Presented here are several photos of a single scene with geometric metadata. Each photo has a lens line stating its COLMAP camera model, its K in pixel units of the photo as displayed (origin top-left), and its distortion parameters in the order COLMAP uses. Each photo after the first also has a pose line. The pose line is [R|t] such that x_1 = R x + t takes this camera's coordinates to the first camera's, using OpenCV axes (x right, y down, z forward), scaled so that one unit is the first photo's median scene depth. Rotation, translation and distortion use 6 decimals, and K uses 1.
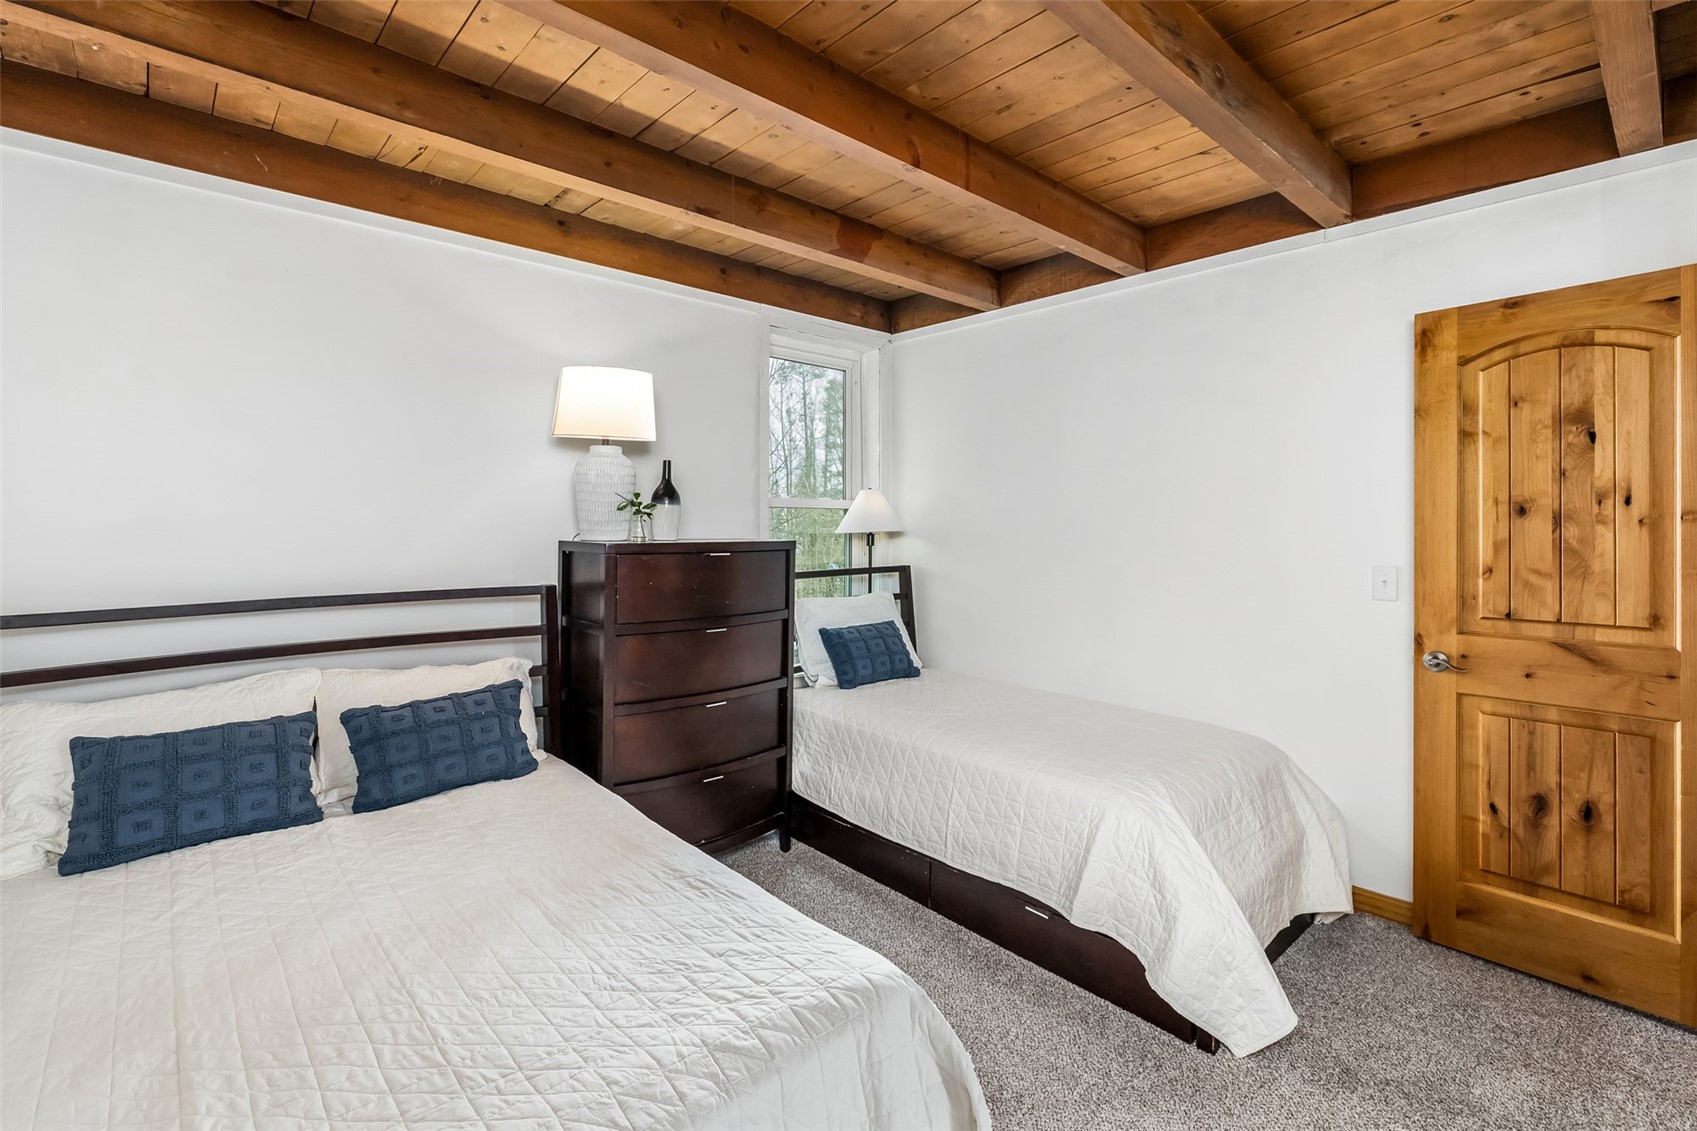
lens RADIAL K [[749.4, 0, 849.4], [0, 749.4, 522.0], [0, 0, 1]] dist [-0.005483, -0.000343]
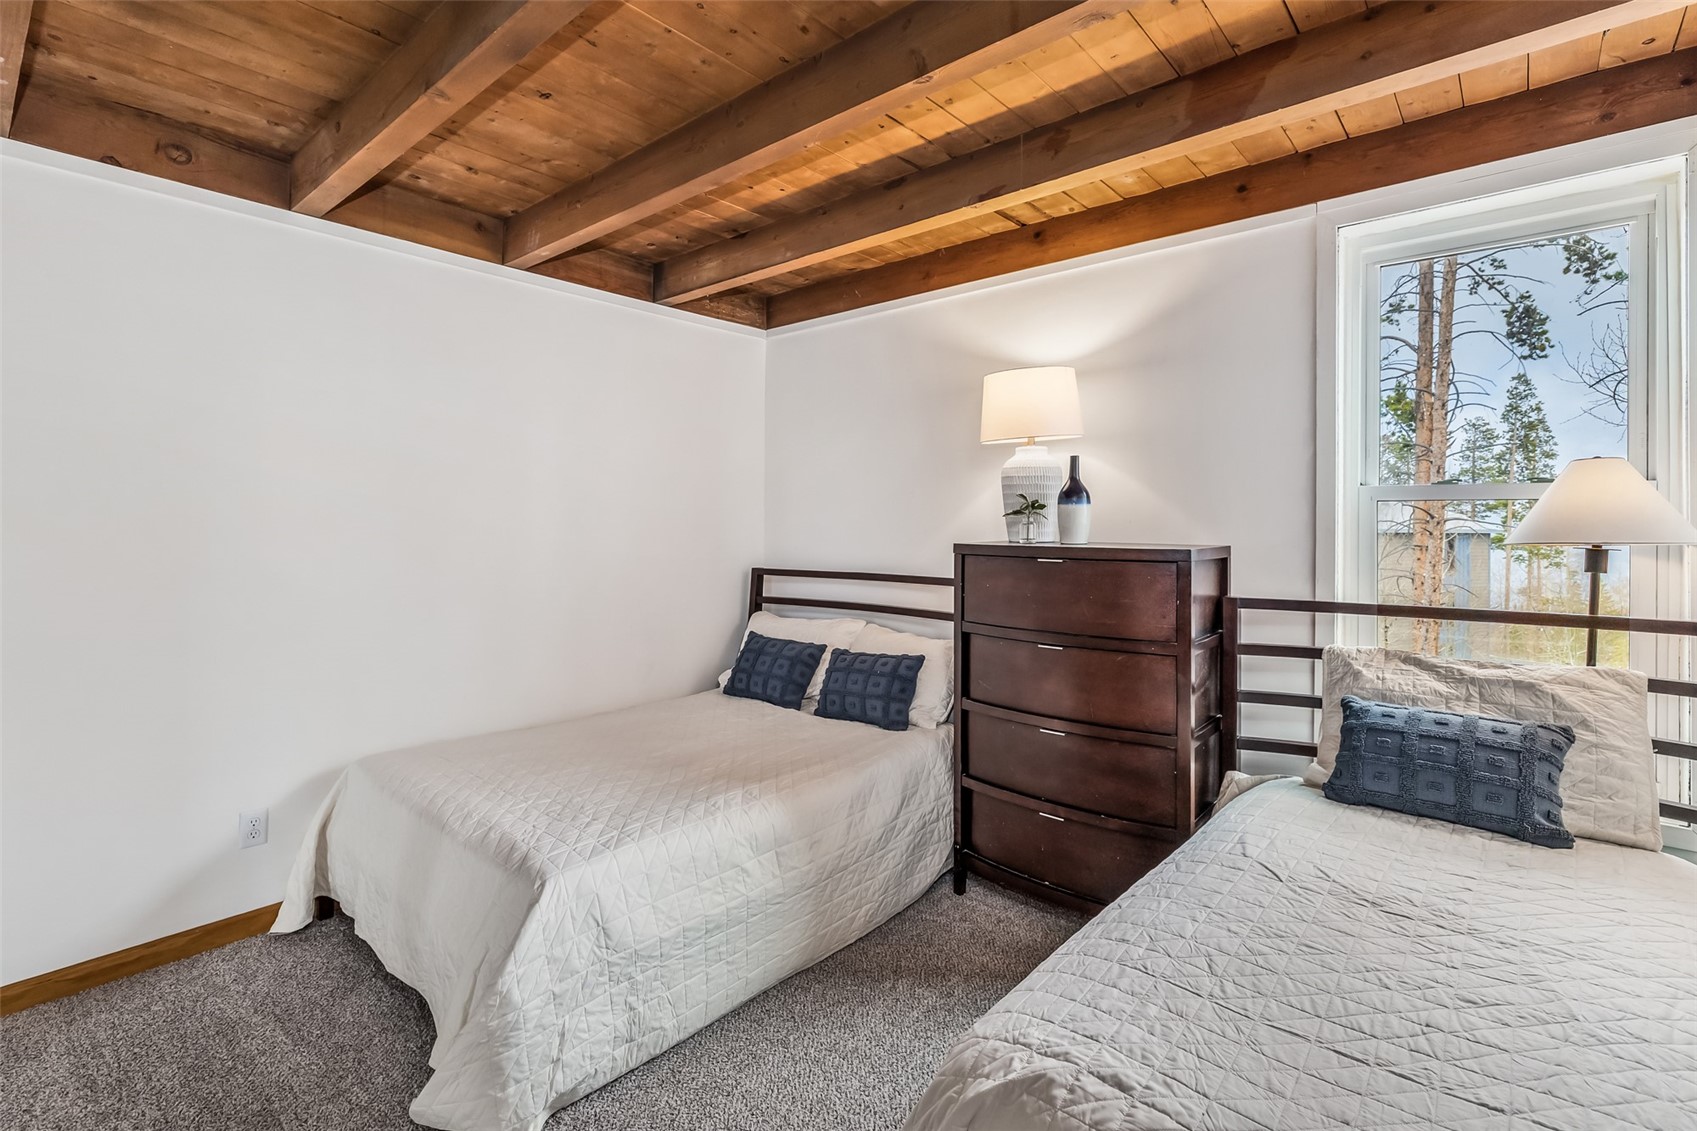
lens RADIAL K [[814.3, 0, 848.7], [0, 814.3, 524.2], [0, 0, 1]] dist [-0.001154, -0.000077]
pose [[0.110002, -0.003943, -0.993924, 0.704593], [-0.006395, 0.999969, -0.004675, 0.006852], [0.993911, 0.006870, 0.109973, 0.621275]]
